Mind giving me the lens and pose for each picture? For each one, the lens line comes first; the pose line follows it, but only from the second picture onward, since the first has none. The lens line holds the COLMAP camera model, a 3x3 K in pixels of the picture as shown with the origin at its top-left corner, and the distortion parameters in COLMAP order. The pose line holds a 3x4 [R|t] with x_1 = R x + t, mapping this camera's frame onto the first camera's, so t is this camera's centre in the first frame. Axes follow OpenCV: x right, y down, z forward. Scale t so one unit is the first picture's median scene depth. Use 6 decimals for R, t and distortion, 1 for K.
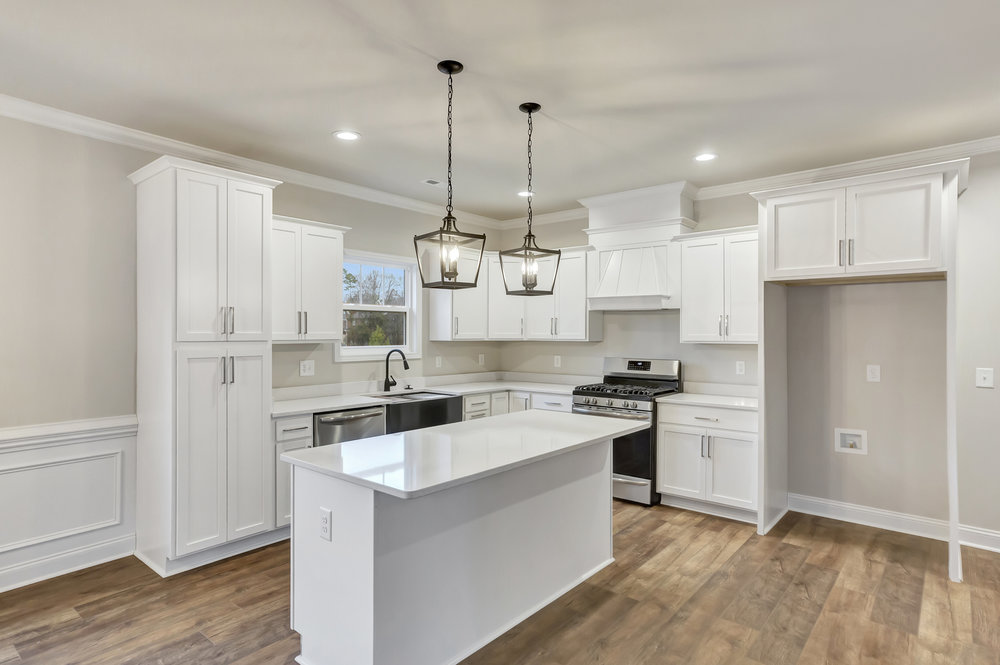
lens RADIAL K [[537.8, 0, 500.0], [0, 537.8, 332.5], [0, 0, 1]] dist [-0.034488, 0.047143]
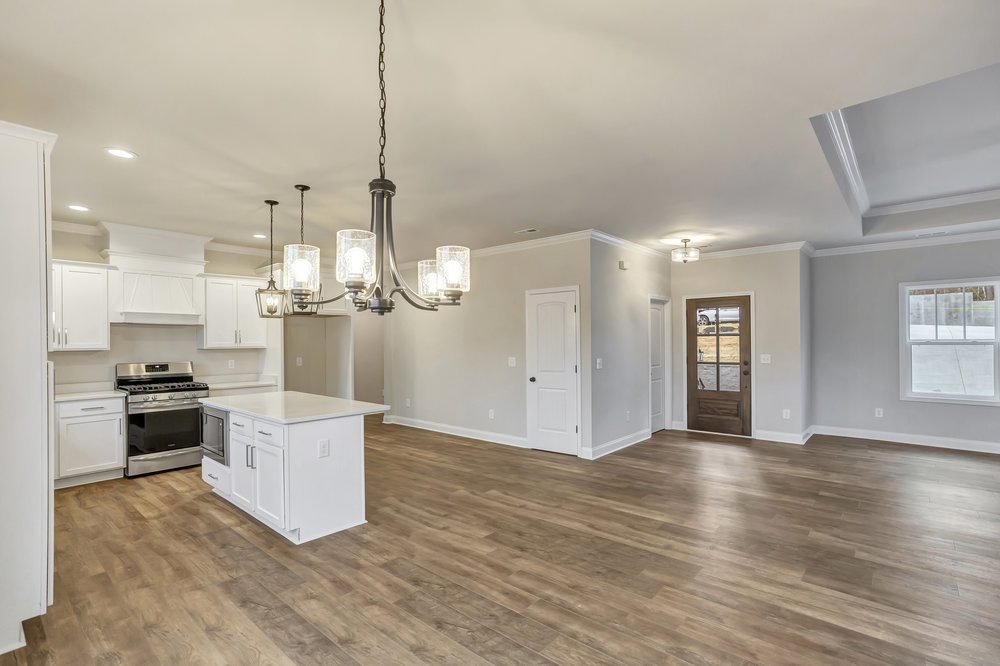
lens RADIAL K [[470.3, 0, 505.3], [0, 470.3, 344.1], [0, 0, 1]] dist [-0.043170, 0.036331]
pose [[0.014702, -0.009506, 0.999847, -1.180606], [0.006445, 0.999935, 0.009412, 0.000340], [-0.999871, 0.006306, 0.014763, 0.233897]]
